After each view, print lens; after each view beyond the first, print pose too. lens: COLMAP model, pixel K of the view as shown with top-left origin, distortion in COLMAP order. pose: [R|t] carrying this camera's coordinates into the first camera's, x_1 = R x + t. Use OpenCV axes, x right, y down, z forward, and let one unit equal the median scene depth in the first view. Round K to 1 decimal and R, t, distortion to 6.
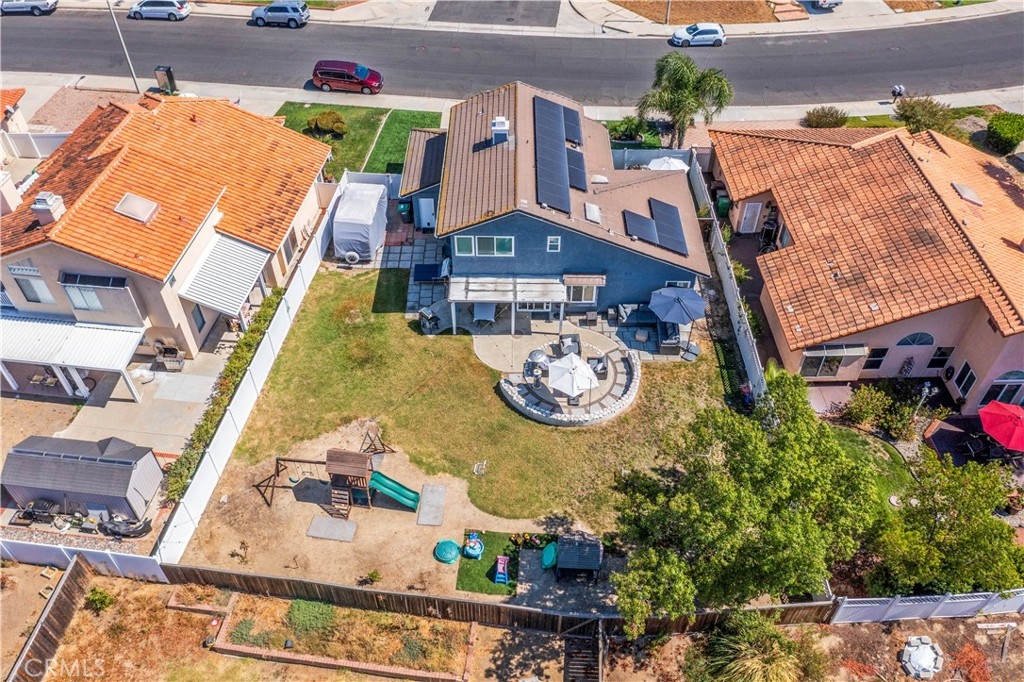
lens RADIAL K [[827.1, 0, 512.0], [0, 827.1, 341.0], [0, 0, 1]] dist [-0.007750, -0.001508]
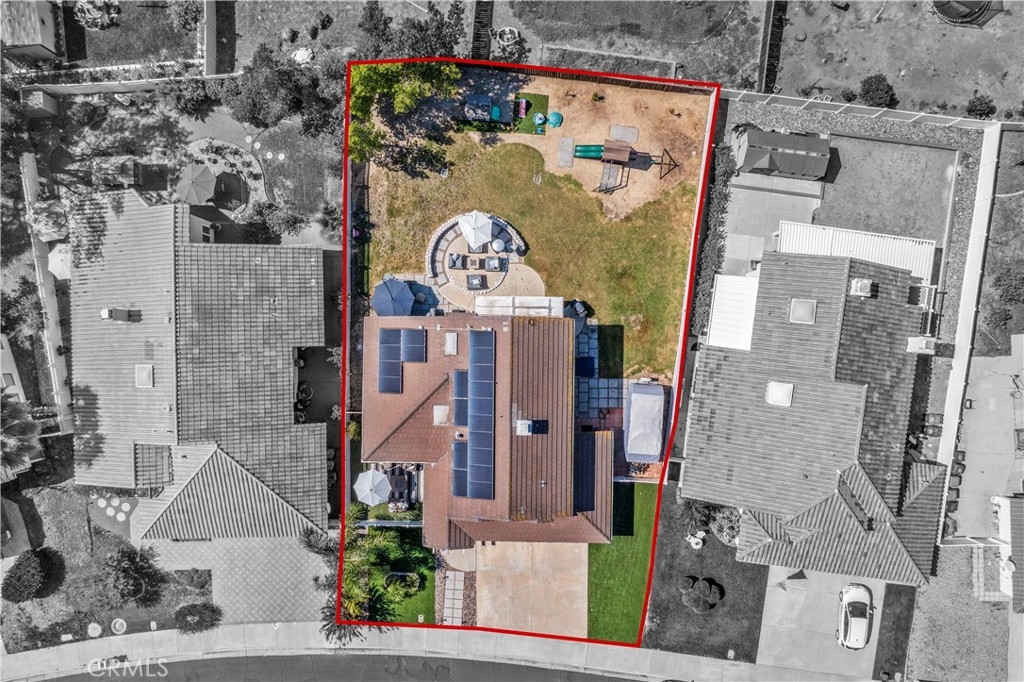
lens RADIAL K [[796.7, 0, 514.7], [0, 796.7, 284.6], [0, 0, 1]] dist [-0.011127, -0.005180]
pose [[-0.999909, -0.003371, 0.013073, -0.015944], [0.011811, -0.687560, 0.726031, -1.057856], [0.006541, 0.726120, 0.687537, 0.100734]]
